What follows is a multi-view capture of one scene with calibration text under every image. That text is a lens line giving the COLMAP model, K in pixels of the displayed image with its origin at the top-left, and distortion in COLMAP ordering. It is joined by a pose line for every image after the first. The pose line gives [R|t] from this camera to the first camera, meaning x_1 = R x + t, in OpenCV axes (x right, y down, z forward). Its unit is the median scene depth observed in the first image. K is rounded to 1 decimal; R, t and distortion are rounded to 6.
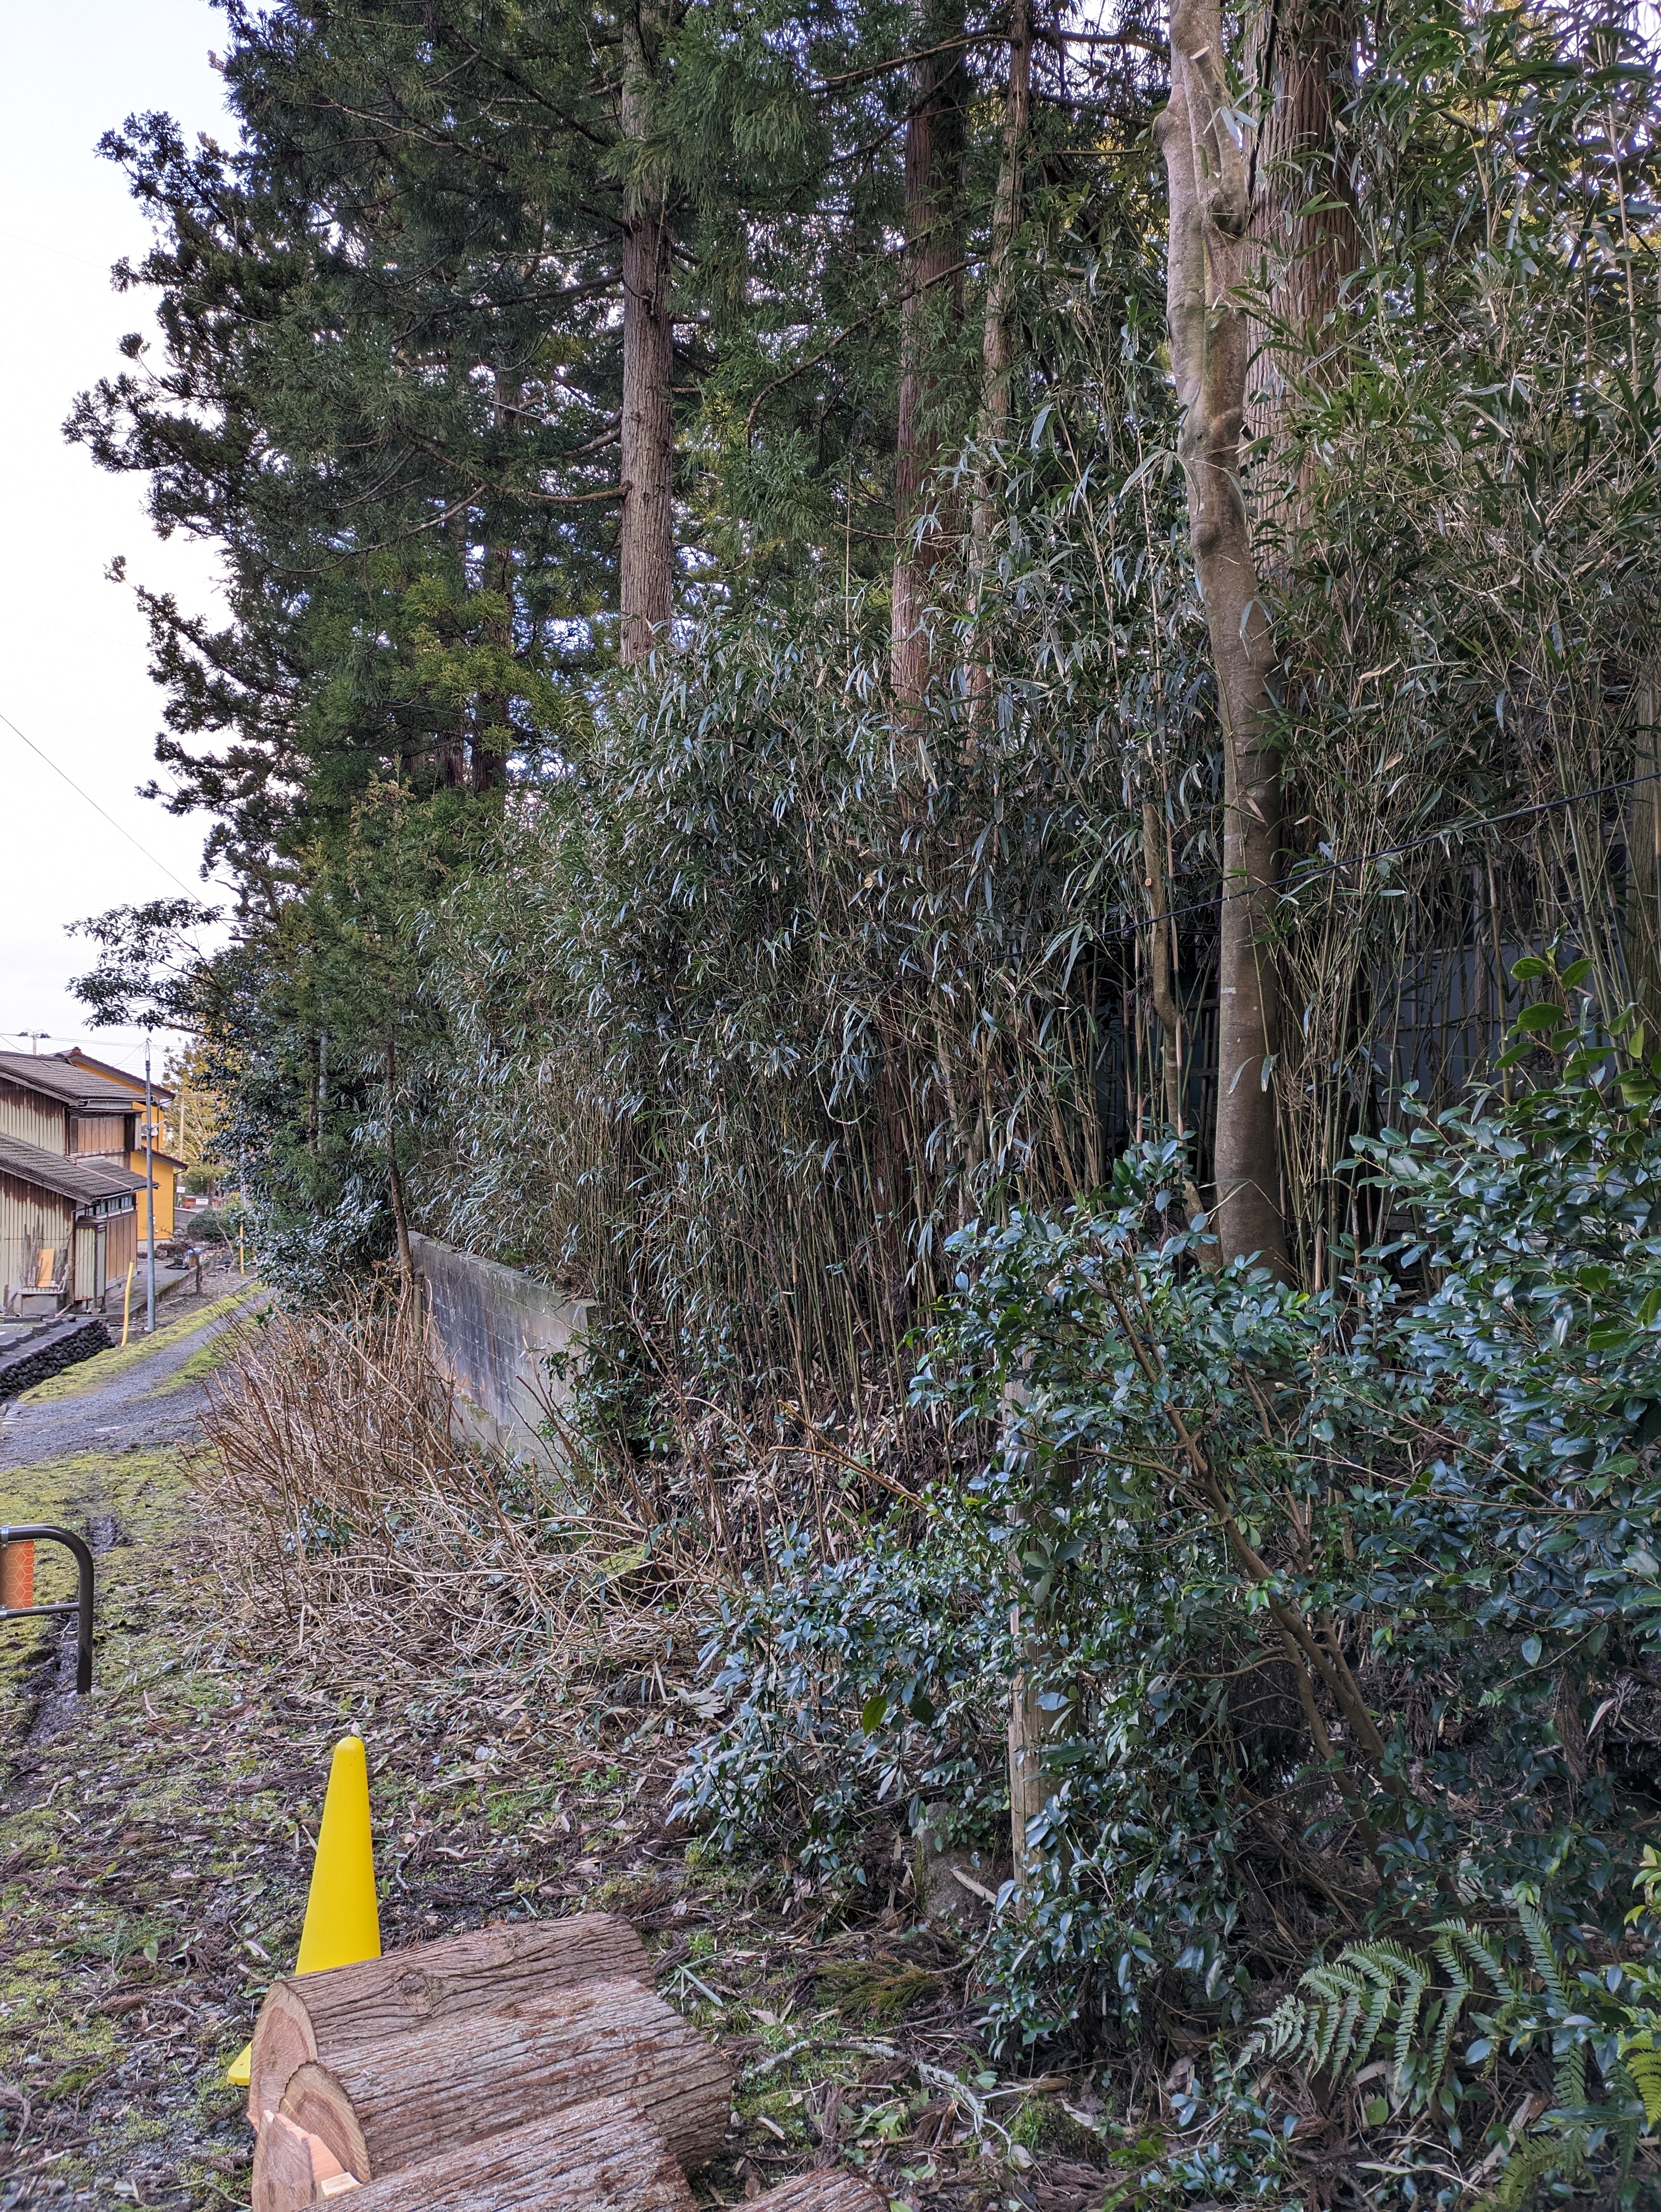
lens RADIAL K [[1569.8, 0, 826.8], [0, 1569.8, 1086.0], [0, 0, 1]] dist [0.005304, 0.002509]
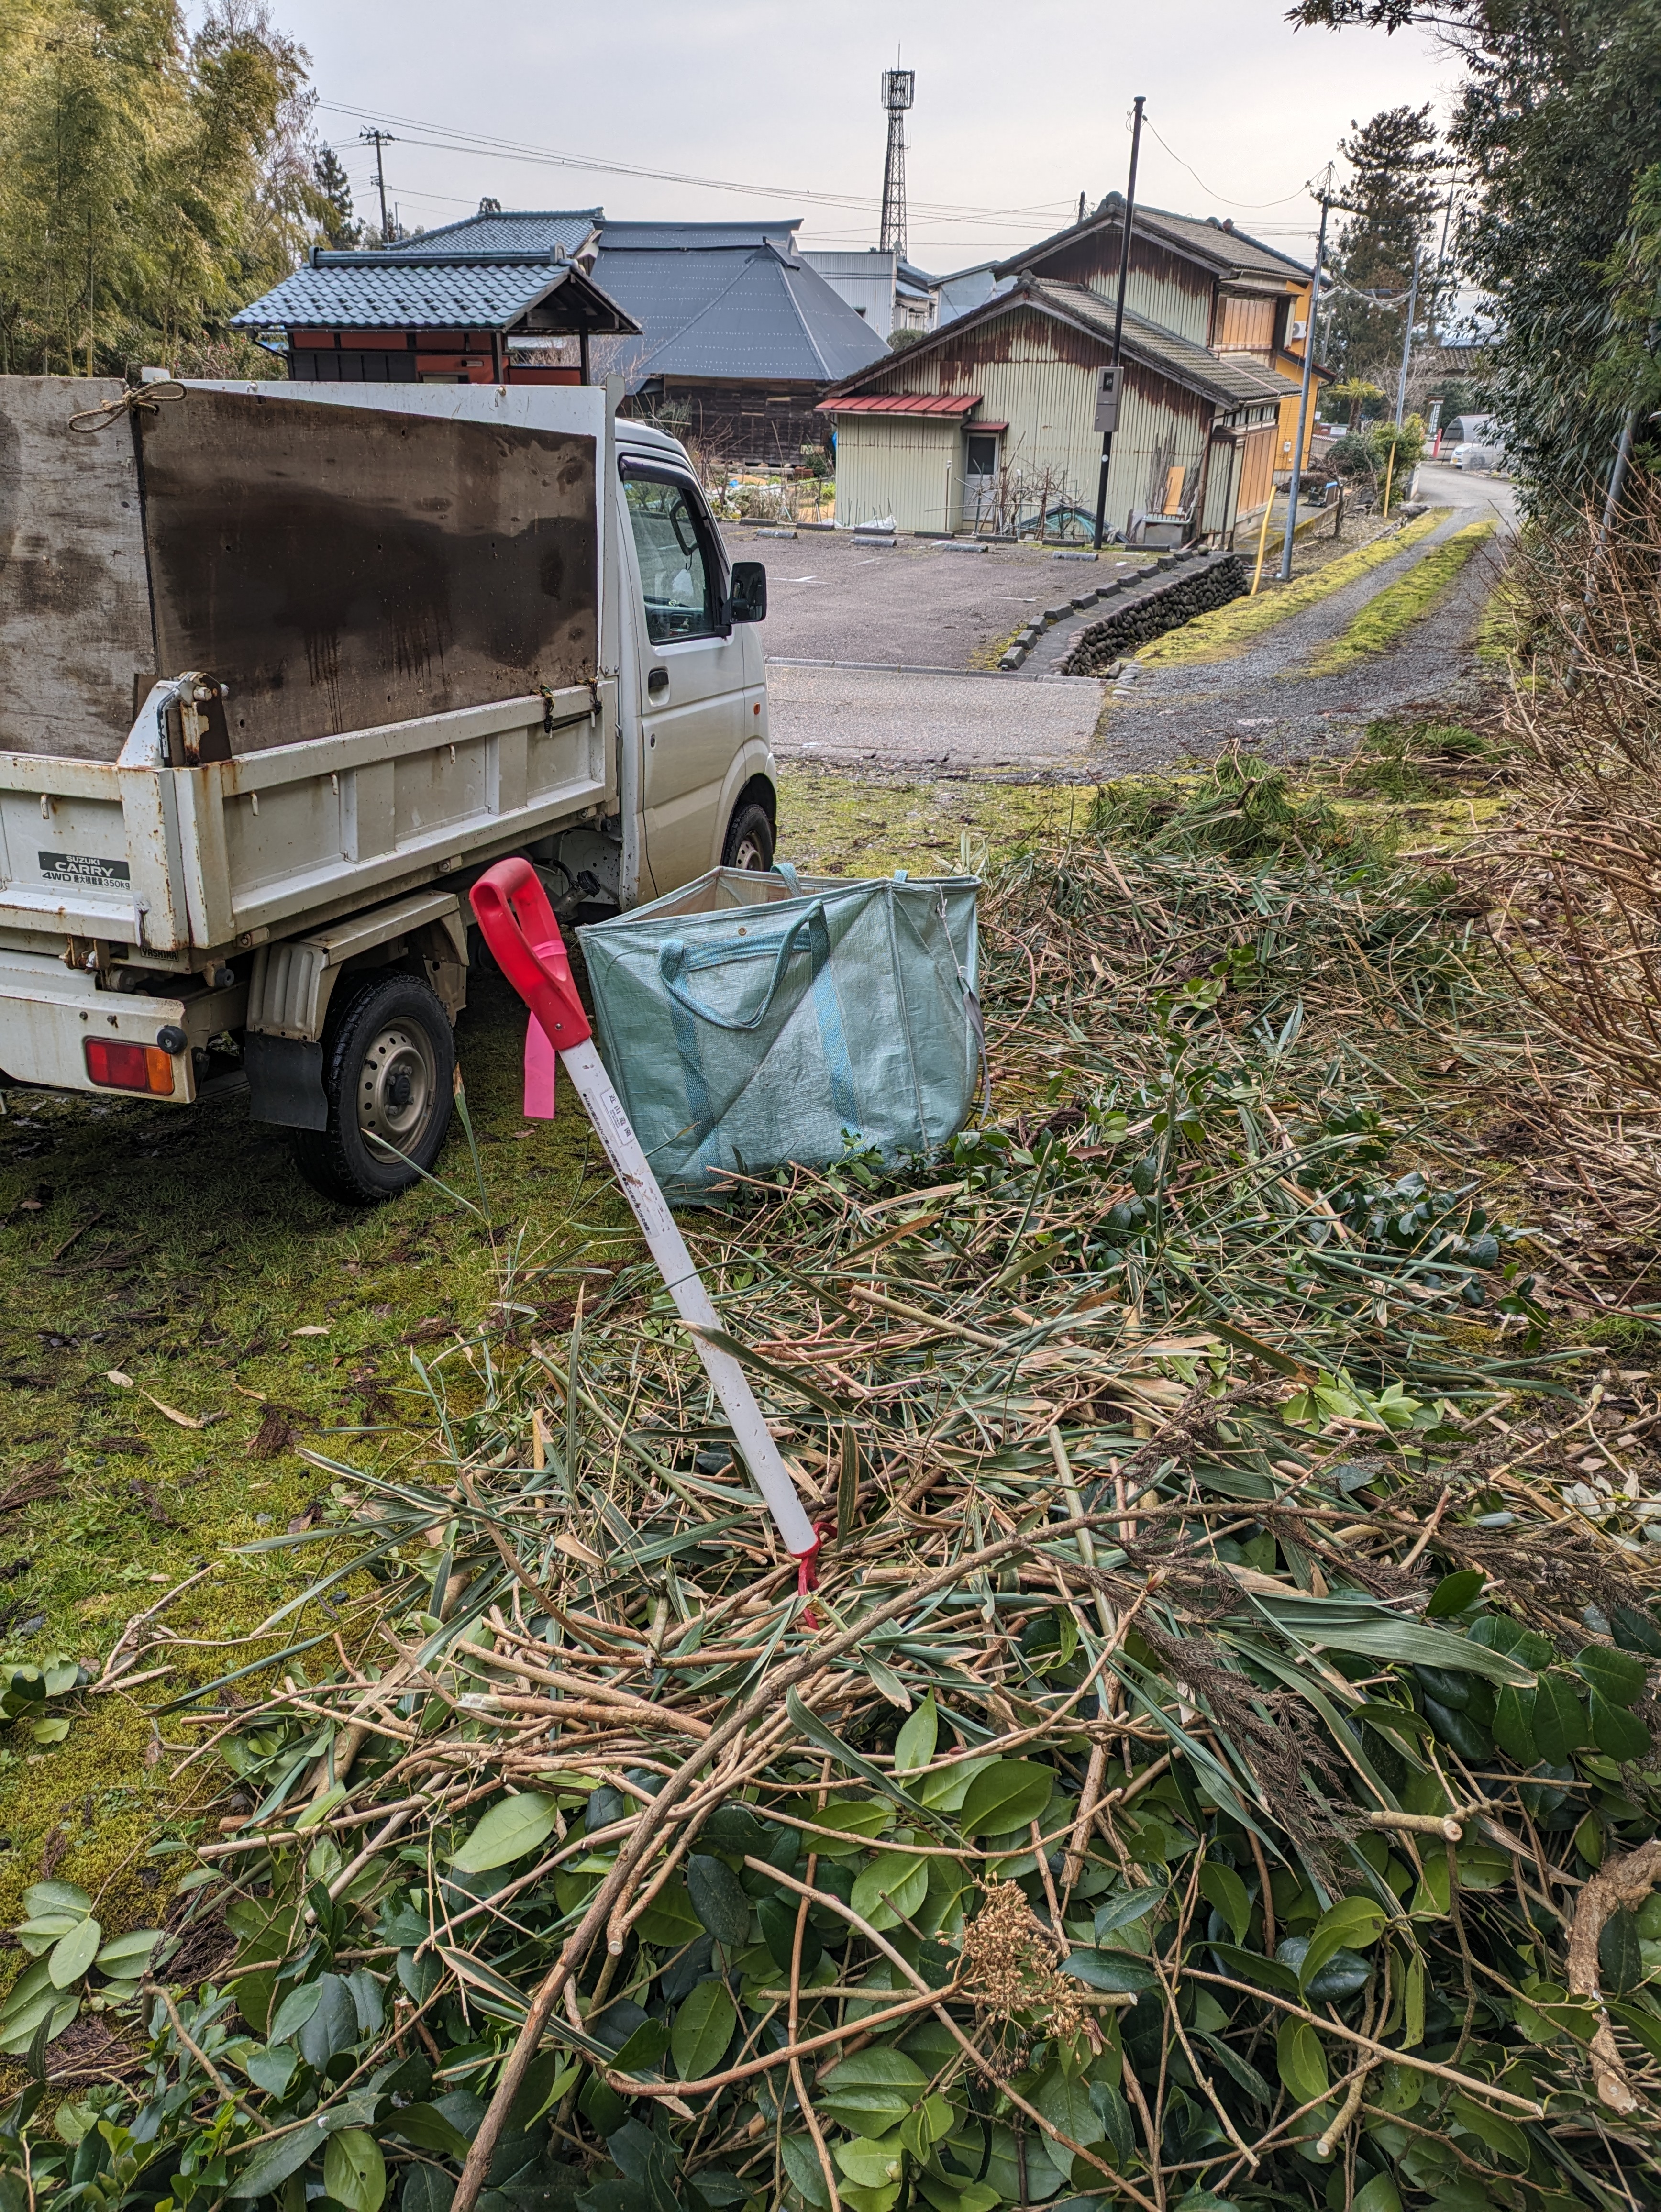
lens RADIAL K [[1569.8, 0, 826.8], [0, 1569.8, 1086.0], [0, 0, 1]] dist [0.005304, 0.002509]
pose [[0.789553, 0.264846, -0.553590, -0.089207], [0.007491, 0.897853, 0.440231, 0.029360], [0.613636, -0.351733, 0.706919, 0.170704]]
